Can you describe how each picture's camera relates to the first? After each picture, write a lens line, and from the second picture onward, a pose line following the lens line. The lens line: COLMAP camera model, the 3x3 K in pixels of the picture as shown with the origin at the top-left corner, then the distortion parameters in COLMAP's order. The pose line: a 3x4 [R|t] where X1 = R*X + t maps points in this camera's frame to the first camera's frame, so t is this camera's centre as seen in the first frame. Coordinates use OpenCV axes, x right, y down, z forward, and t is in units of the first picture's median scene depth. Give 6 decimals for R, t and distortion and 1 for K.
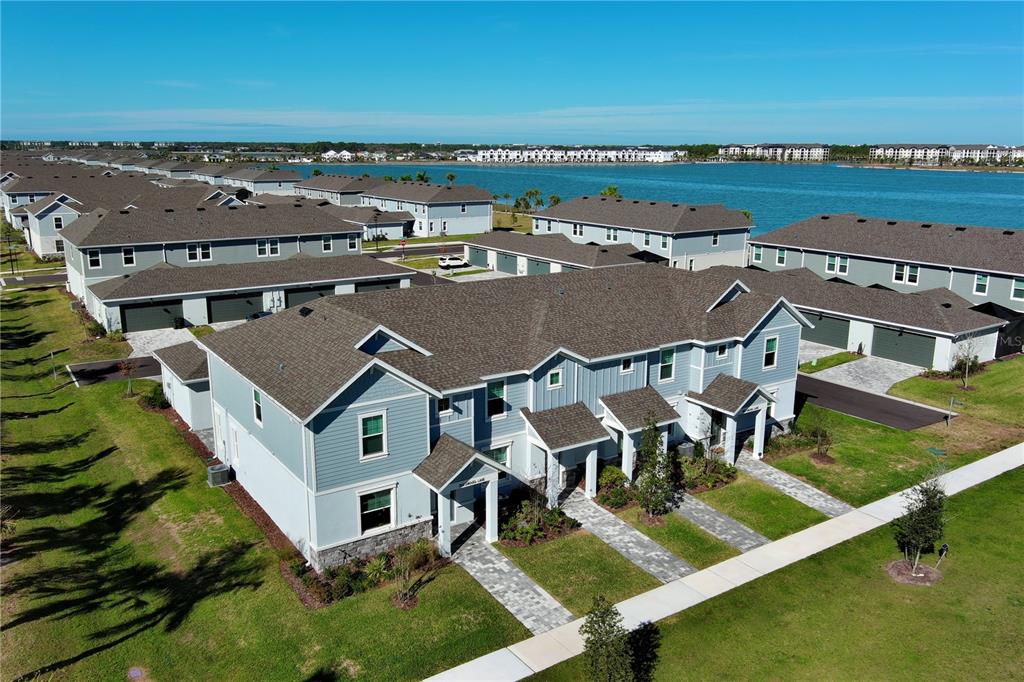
lens RADIAL K [[816.3, 0, 512.0], [0, 816.3, 341.0], [0, 0, 1]] dist [0.013700, -0.006552]
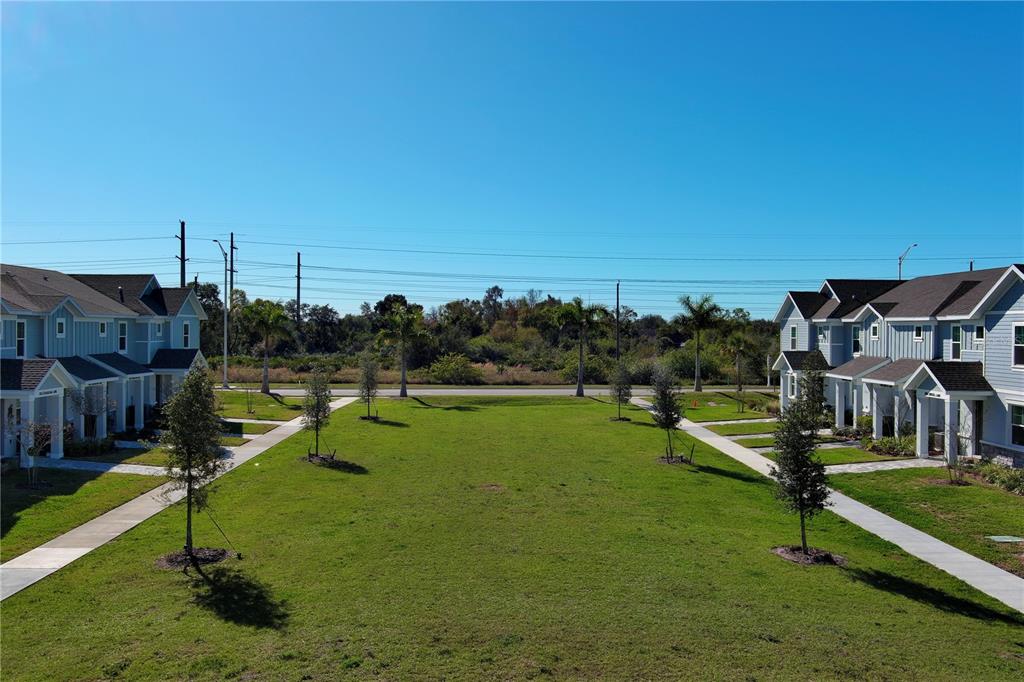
lens RADIAL K [[816.3, 0, 512.0], [0, 816.3, 341.0], [0, 0, 1]] dist [0.013700, -0.006552]
pose [[-0.532805, 0.007643, -0.846203, 1.434559], [-0.202804, 0.969666, 0.136453, 0.002797], [0.821577, 0.244316, -0.515093, 1.222687]]
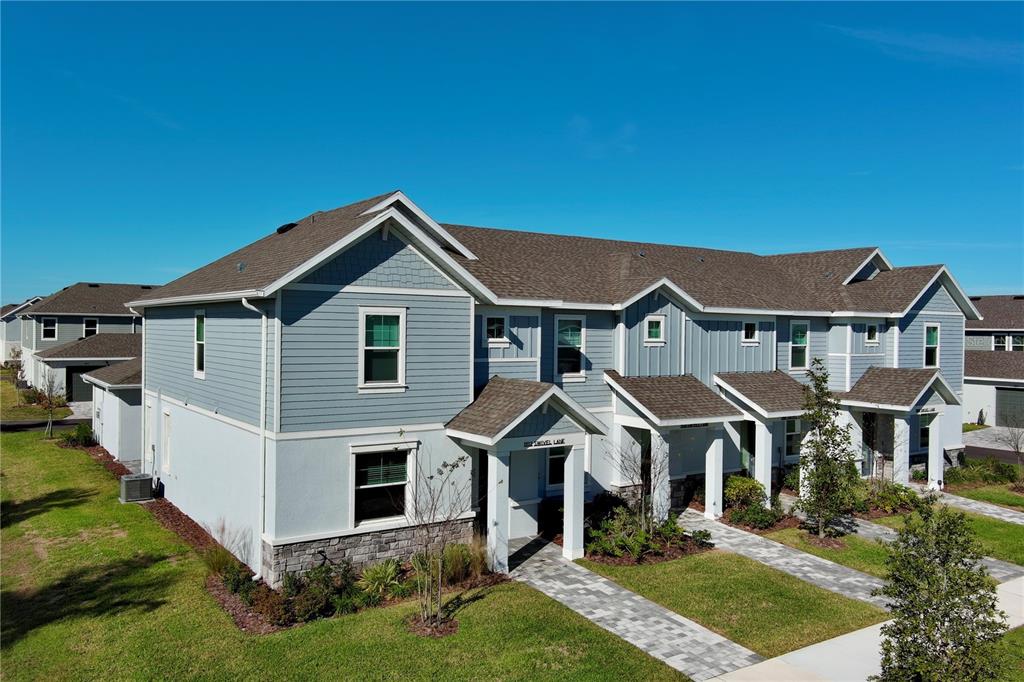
lens RADIAL K [[816.3, 0, 512.0], [0, 816.3, 341.0], [0, 0, 1]] dist [0.013700, -0.006552]
pose [[0.999966, 0.007441, 0.003420, -0.067587], [-0.006509, 0.975614, -0.219397, 0.207075], [-0.004969, 0.219367, 0.975630, 0.363278]]
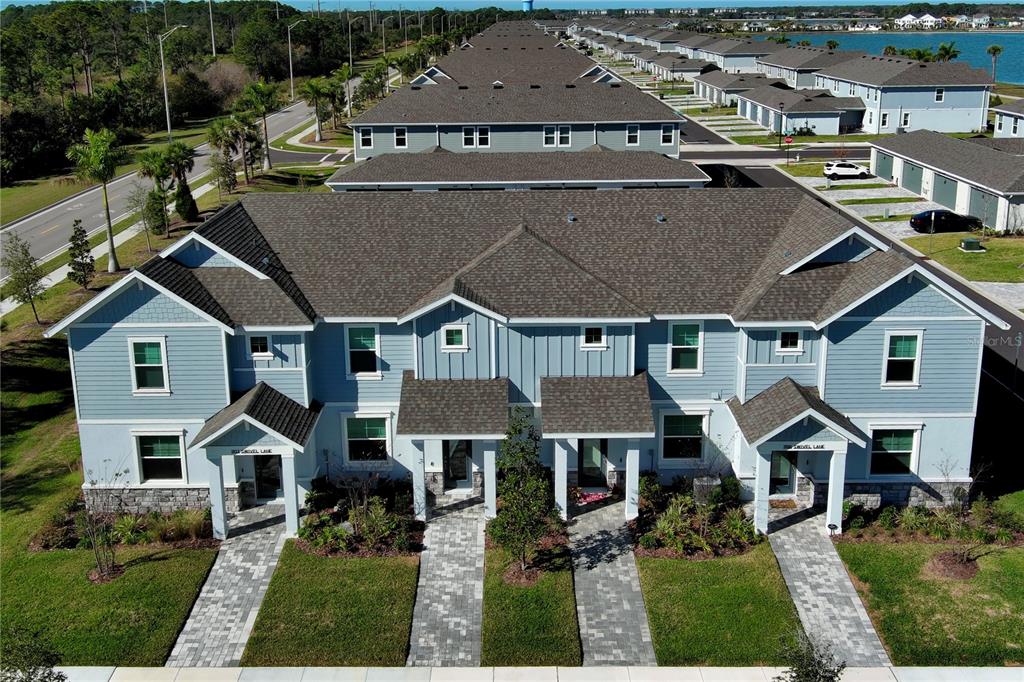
lens RADIAL K [[1019.7, 0, 502.5], [0, 1019.7, 270.0], [0, 0, 1]] dist [0.054162, -0.125388]
pose [[0.820905, 0.125704, -0.557057, 0.583246], [-0.118007, 0.991758, 0.049896, -0.061708], [0.558738, 0.024776, 0.828974, 0.302011]]
